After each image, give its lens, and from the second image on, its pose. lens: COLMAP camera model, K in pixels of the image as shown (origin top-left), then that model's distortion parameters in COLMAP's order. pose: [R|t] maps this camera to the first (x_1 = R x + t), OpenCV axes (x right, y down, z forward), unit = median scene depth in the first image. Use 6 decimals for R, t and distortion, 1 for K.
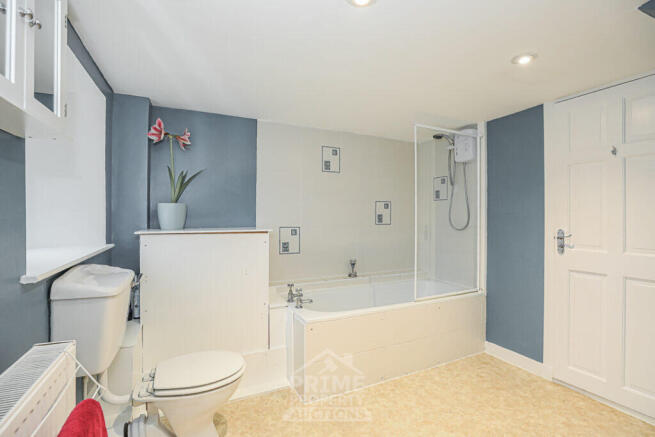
lens RADIAL K [[306.4, 0, 327.5], [0, 306.4, 218.5], [0, 0, 1]] dist [-0.051843, 0.014829]
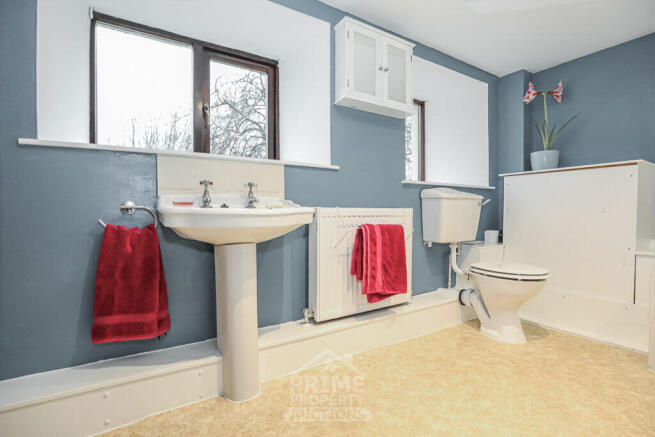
lens RADIAL K [[306.4, 0, 327.5], [0, 306.4, 218.5], [0, 0, 1]] dist [-0.051843, 0.014829]
pose [[0.118638, 0.016476, -0.992801, 0.429483], [-0.008481, 0.999843, 0.015580, 0.159655], [0.992901, 0.006572, 0.118759, 0.050761]]
